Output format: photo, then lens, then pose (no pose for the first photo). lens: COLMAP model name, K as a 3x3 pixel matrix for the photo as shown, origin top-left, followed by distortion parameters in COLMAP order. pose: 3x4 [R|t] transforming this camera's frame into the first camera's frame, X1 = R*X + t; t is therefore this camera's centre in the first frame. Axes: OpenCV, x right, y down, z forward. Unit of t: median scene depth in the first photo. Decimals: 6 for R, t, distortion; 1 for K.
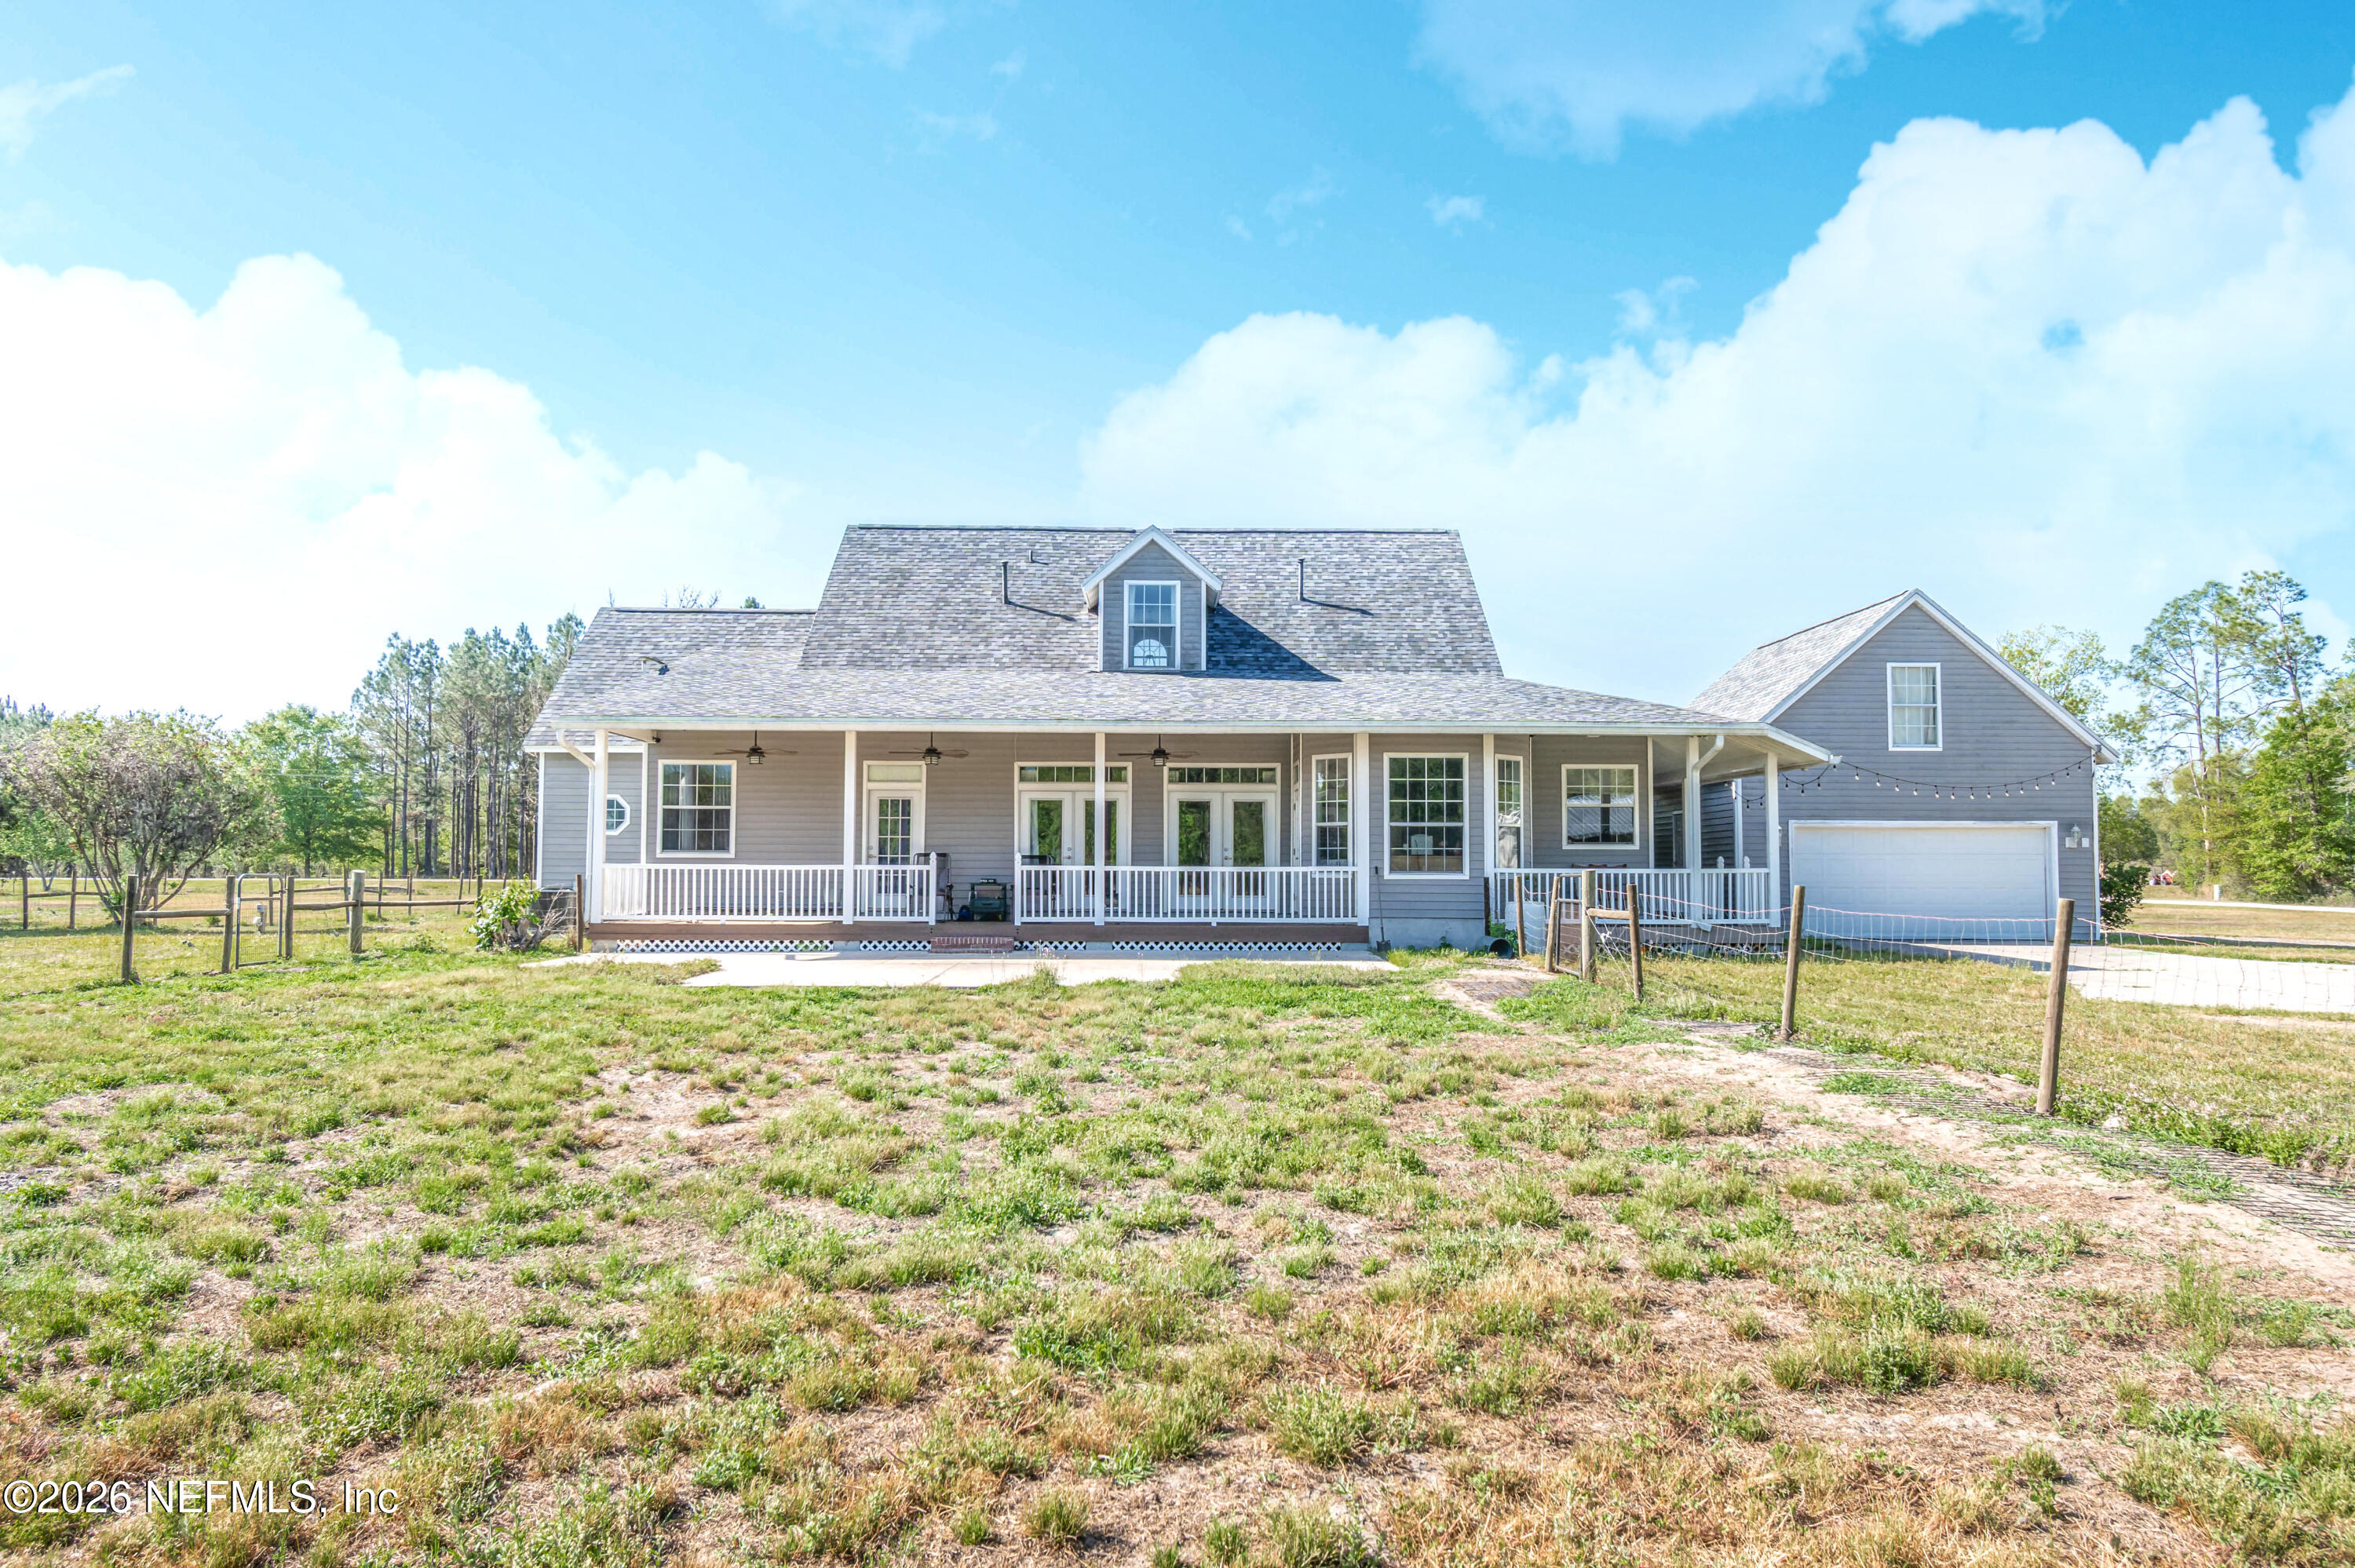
lens RADIAL K [[1543.2, 0, 1177.5], [0, 1543.2, 784.0], [0, 0, 1]] dist [-0.000098, -0.000049]
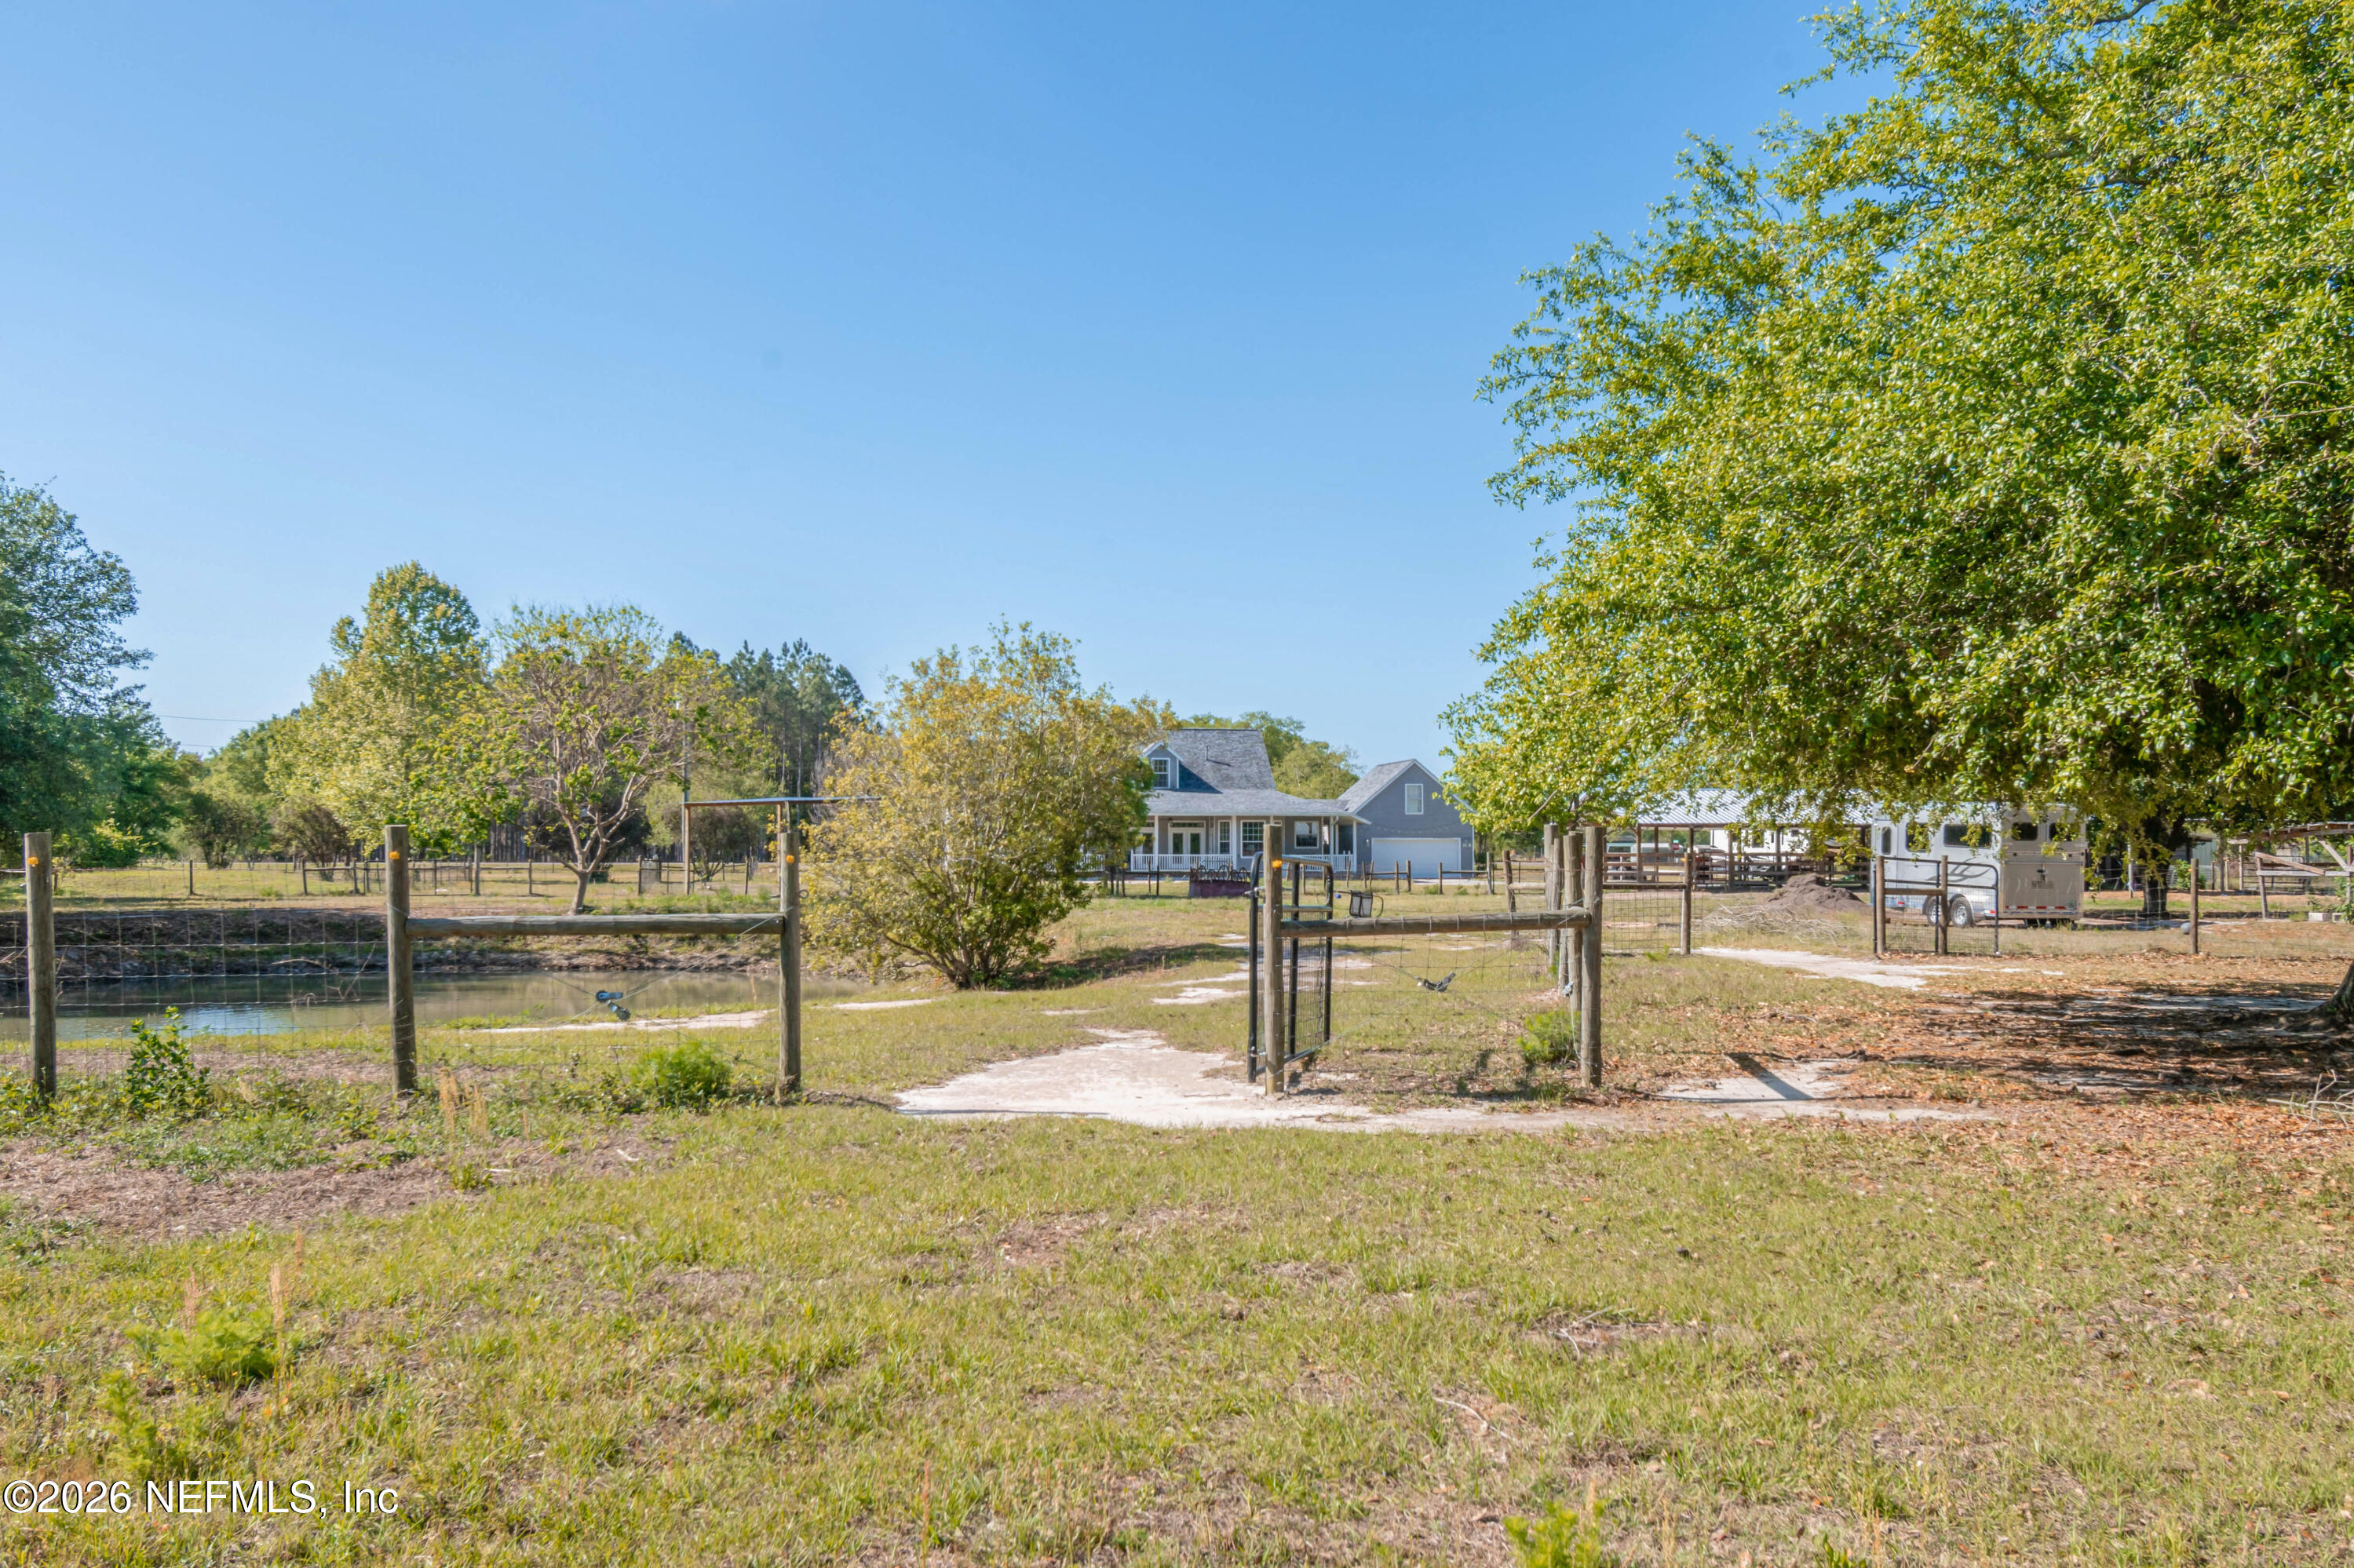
lens RADIAL K [[2080.1, 0, 1177.0], [0, 2080.1, 784.0], [0, 0, 1]] dist [-0.012947, -0.014177]
pose [[0.986854, 0.006366, 0.161486, -0.665084], [-0.010440, 0.999648, 0.024391, -0.189178], [-0.161274, -0.025756, 0.986574, -3.114178]]
